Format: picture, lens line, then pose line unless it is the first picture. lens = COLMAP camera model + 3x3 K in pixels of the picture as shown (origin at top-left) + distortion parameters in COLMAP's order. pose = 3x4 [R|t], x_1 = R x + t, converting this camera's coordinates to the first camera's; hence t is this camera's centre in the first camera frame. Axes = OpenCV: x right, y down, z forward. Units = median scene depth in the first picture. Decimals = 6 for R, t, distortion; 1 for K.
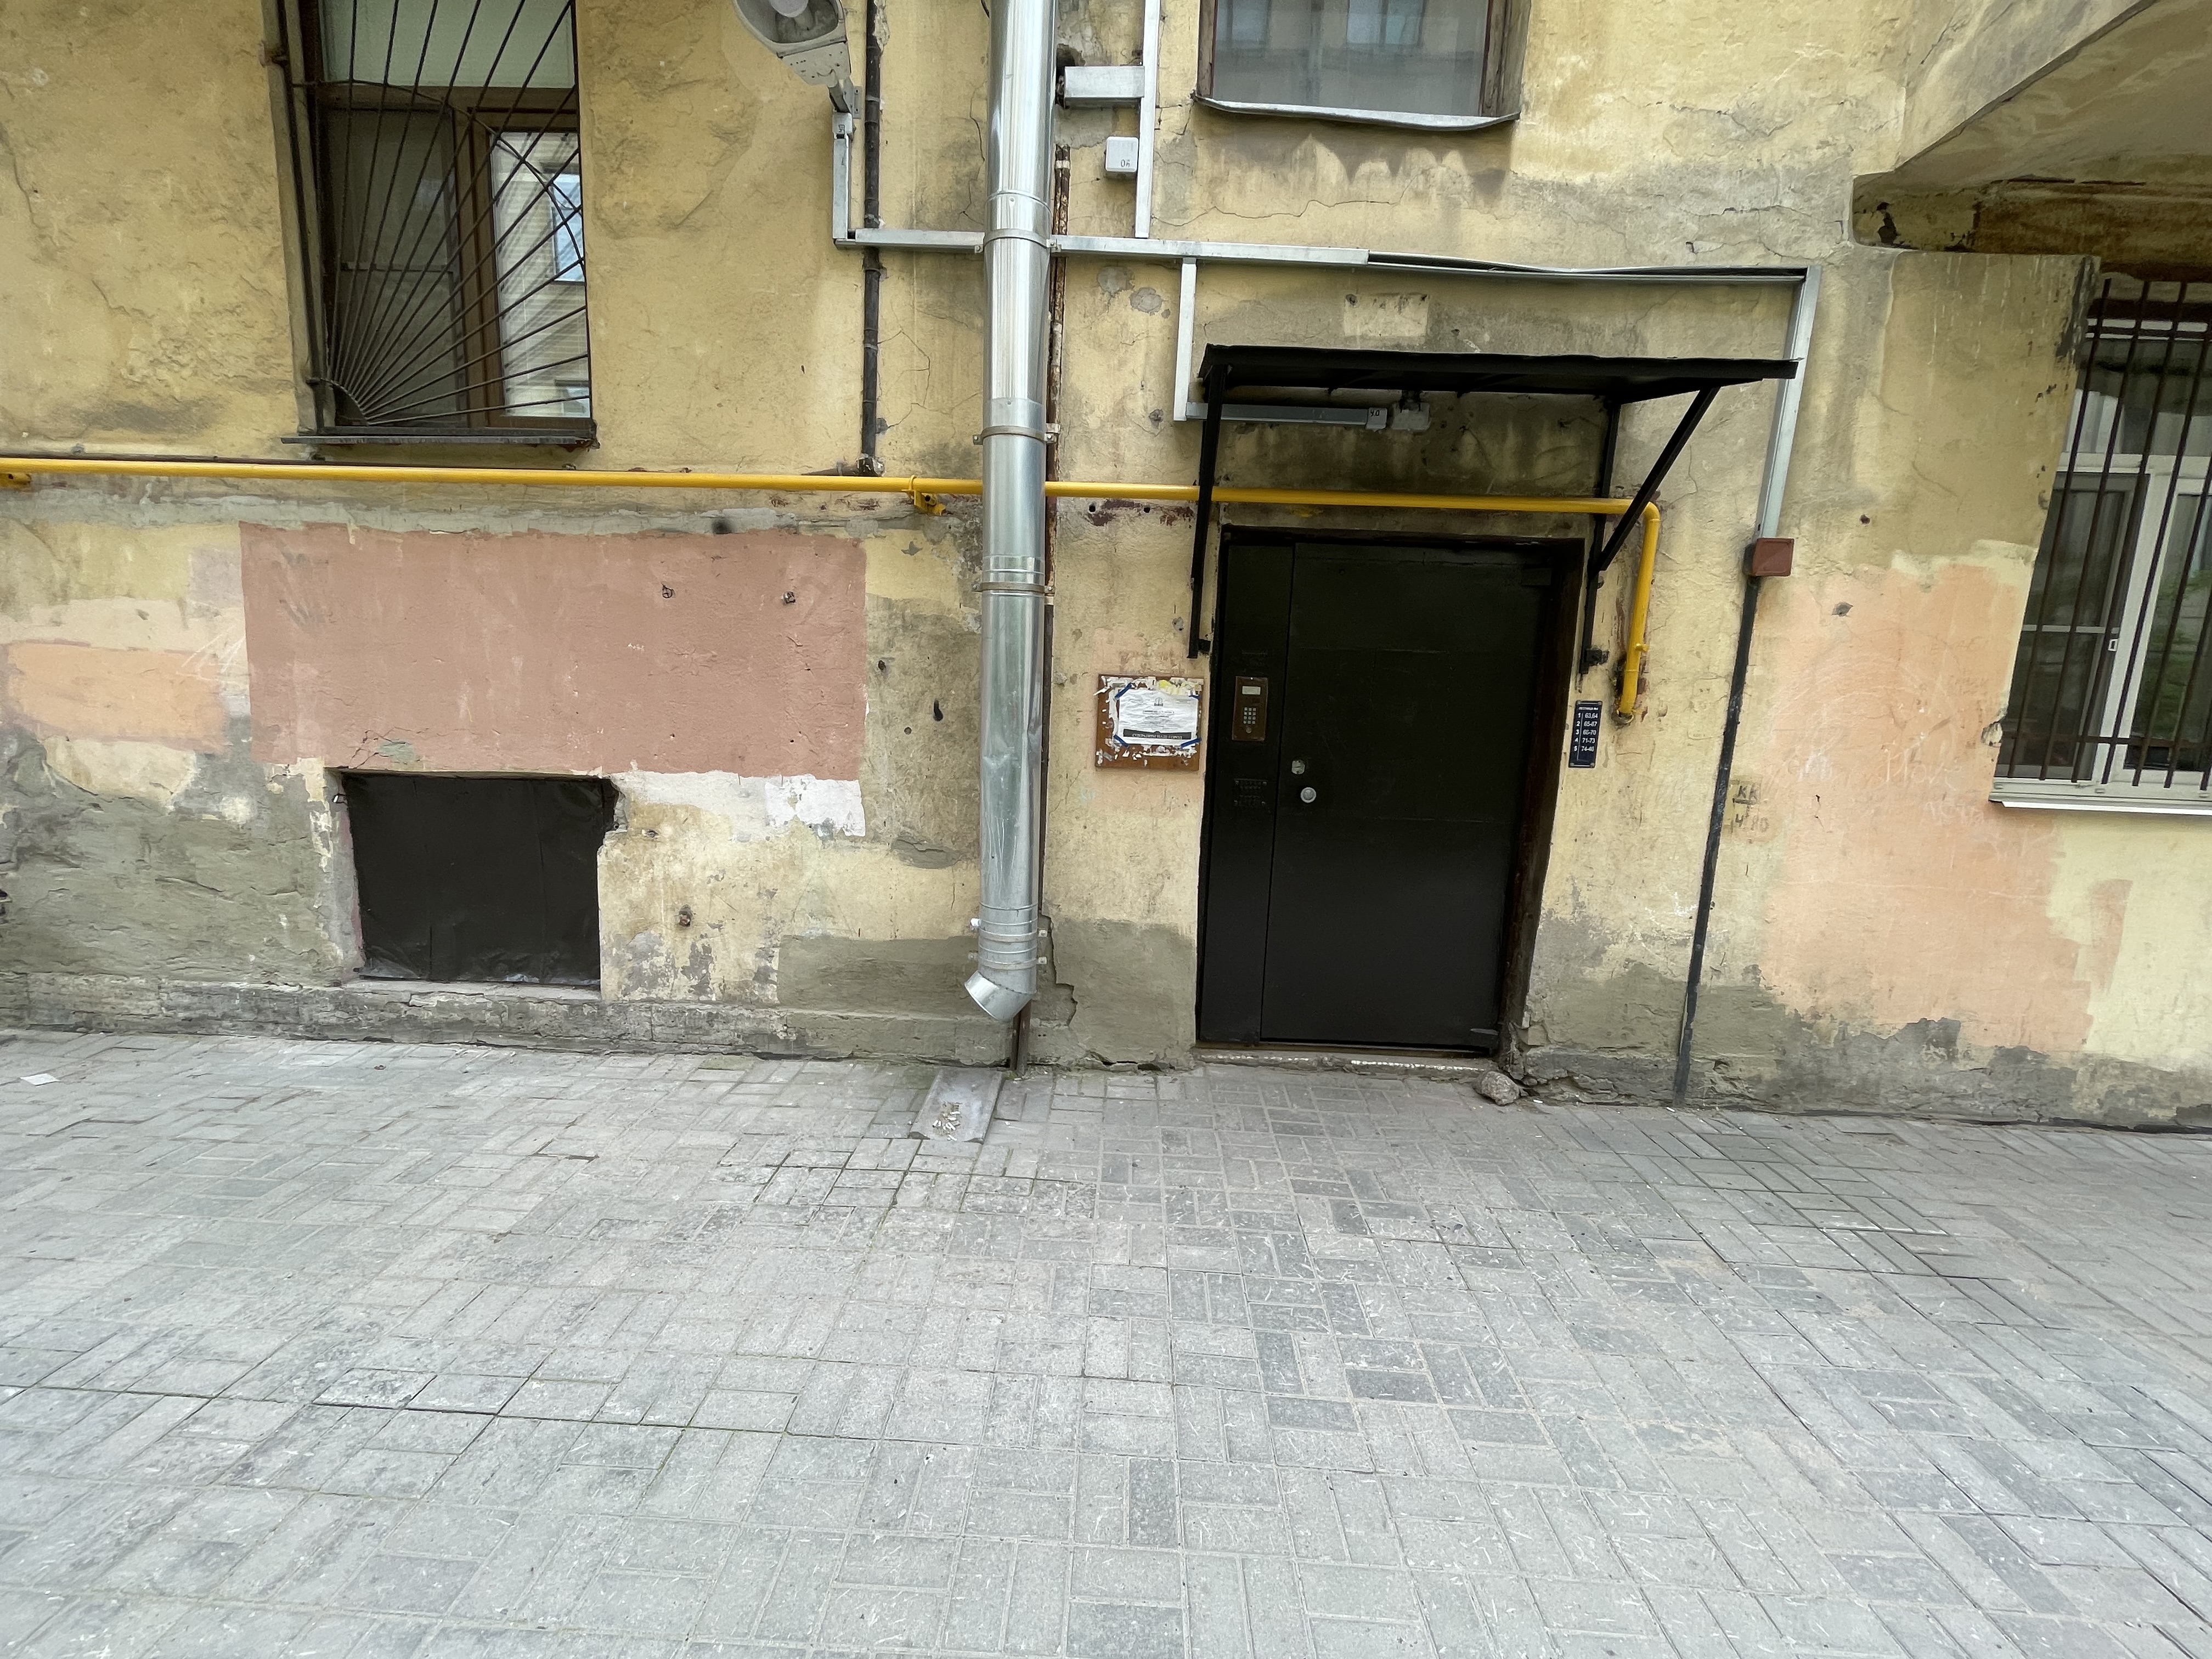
lens RADIAL K [[895.8, 0, 1102.6], [0, 895.8, 839.9], [0, 0, 1]] dist [-0.003286, -0.000059]
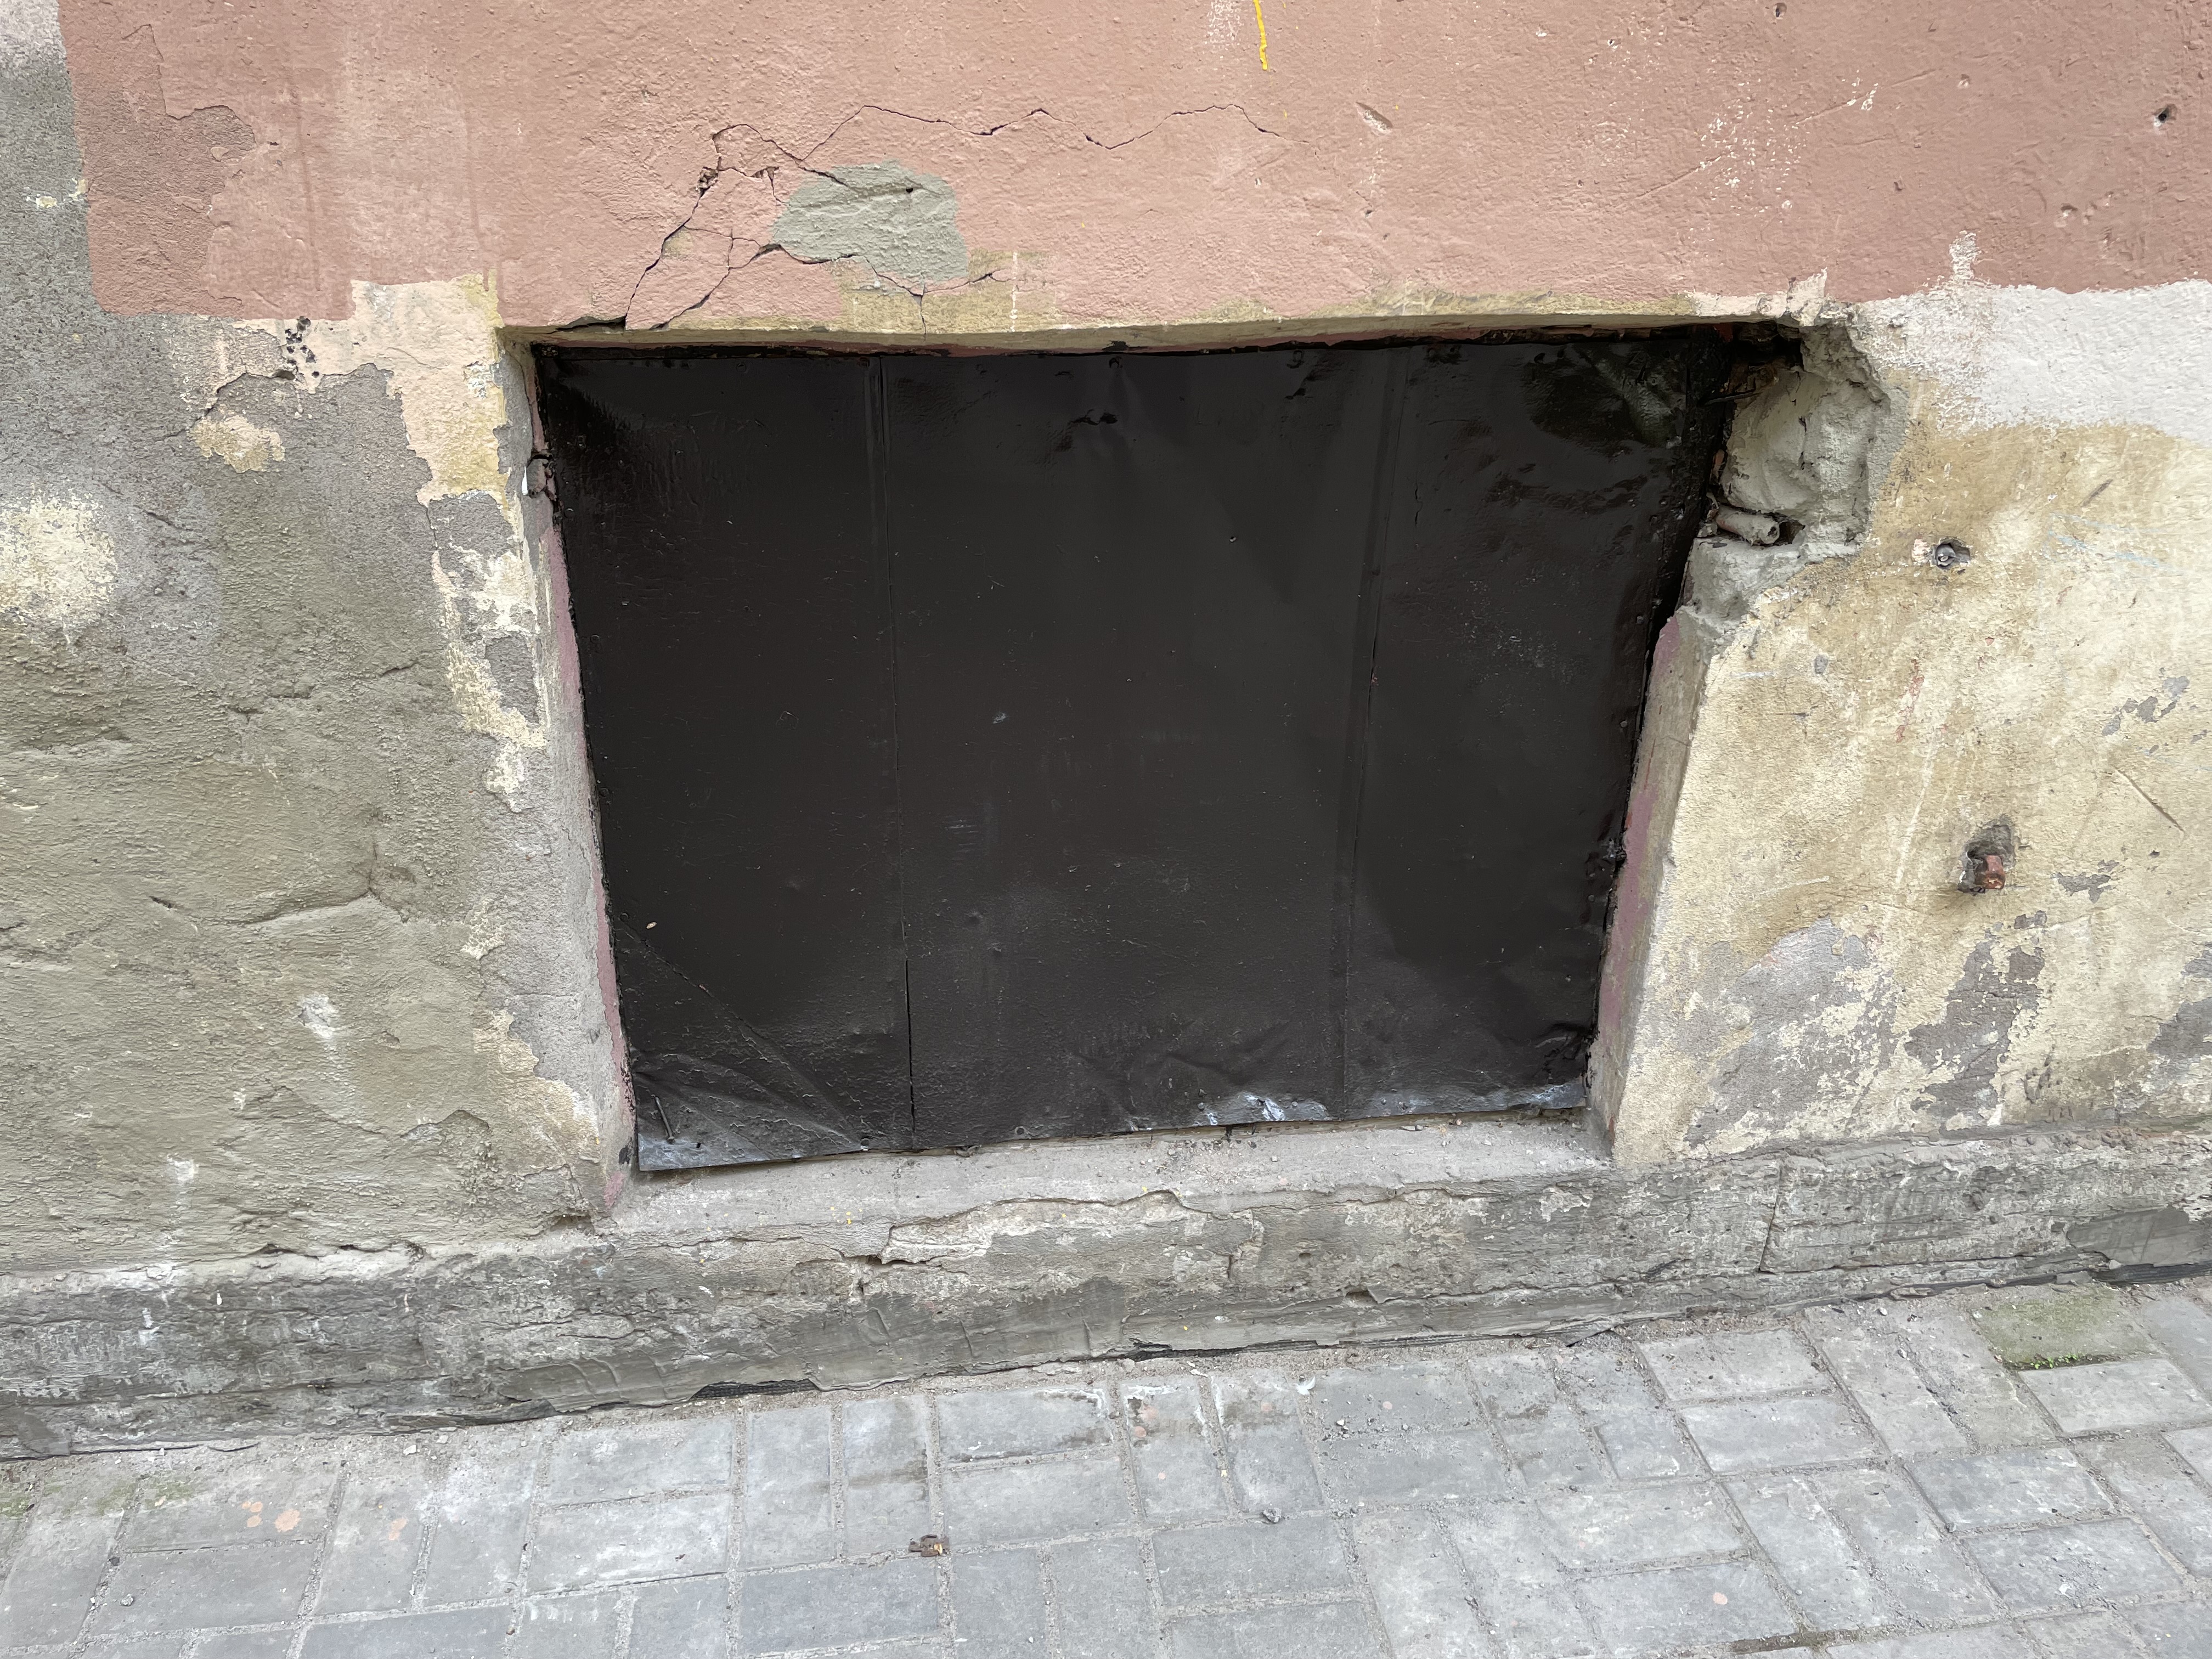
lens RADIAL K [[1716.6, 0, 1104.6], [0, 1716.6, 822.6], [0, 0, 1]] dist [0.041709, -0.035675]
pose [[0.986316, -0.084624, 0.141490, -0.792283], [0.038737, 0.953141, 0.300036, -0.085637], [-0.160250, -0.290450, 0.943376, 0.572123]]
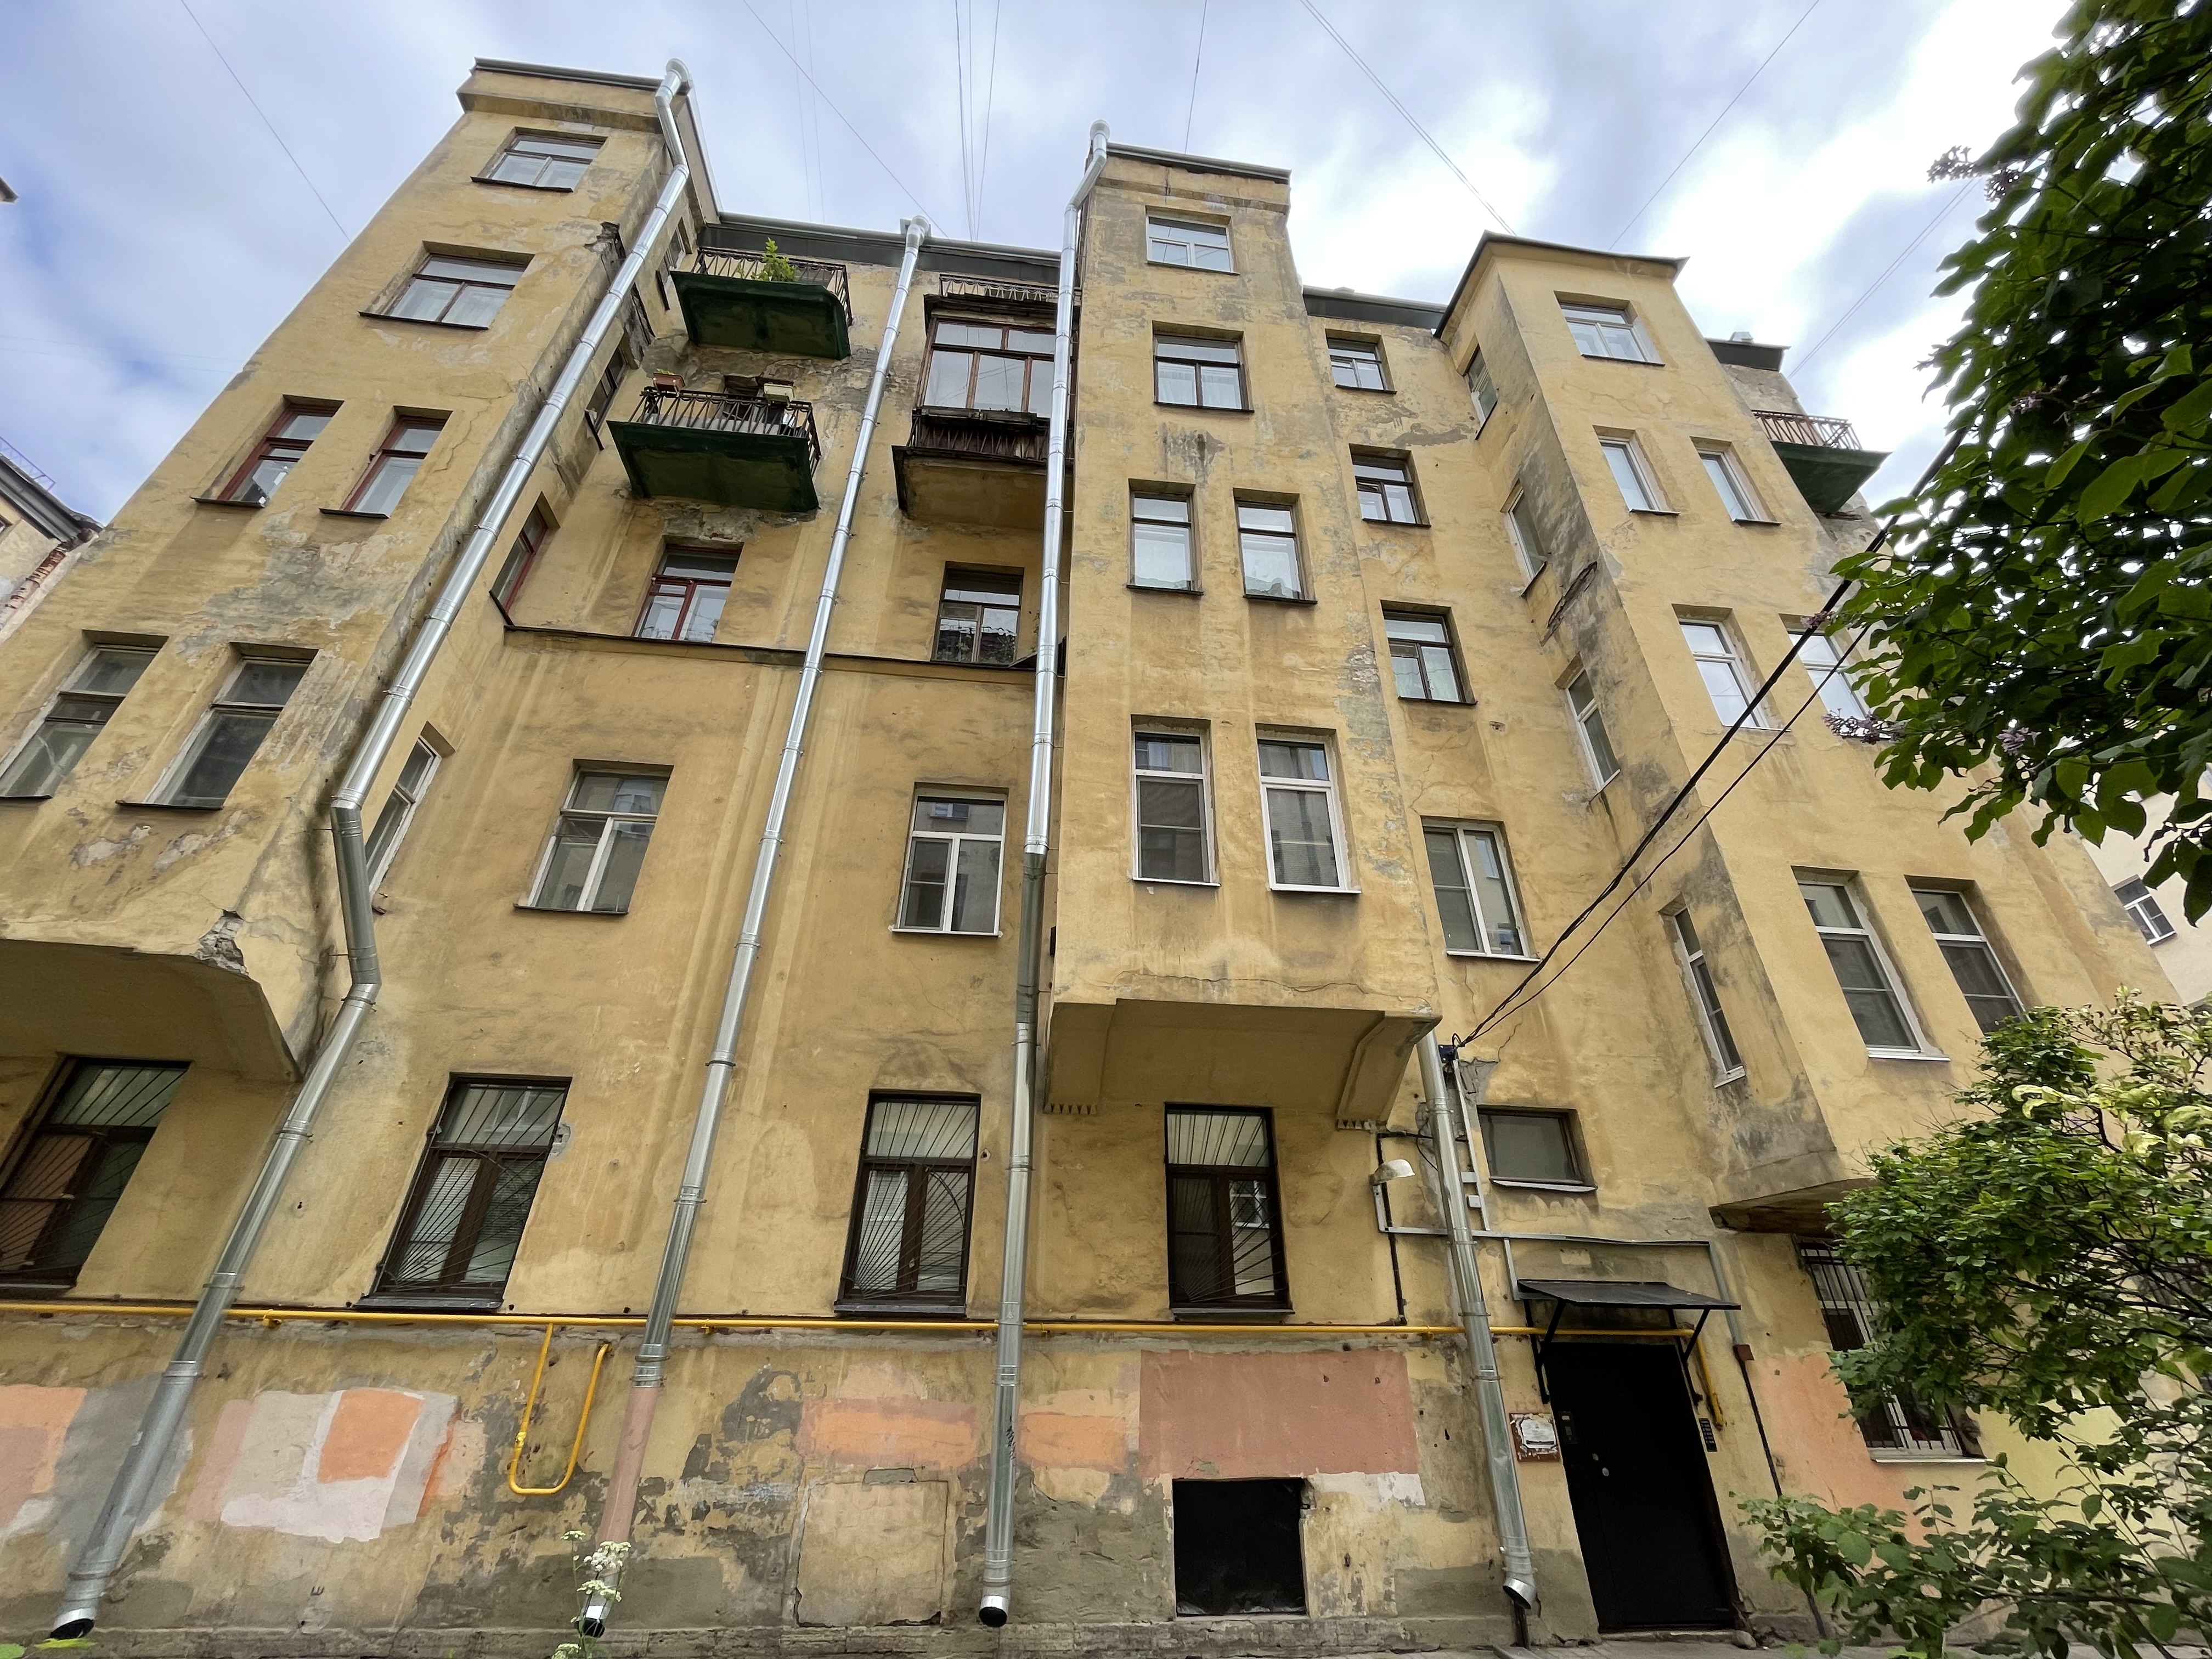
lens RADIAL K [[895.8, 0, 1099.6], [0, 895.8, 836.6], [0, 0, 1]] dist [-0.003286, -0.000059]
pose [[0.989114, 0.050107, 0.138355, -1.389739], [0.048659, 0.775967, -0.628894, 0.059777], [-0.138871, 0.628780, 0.765082, -1.508649]]
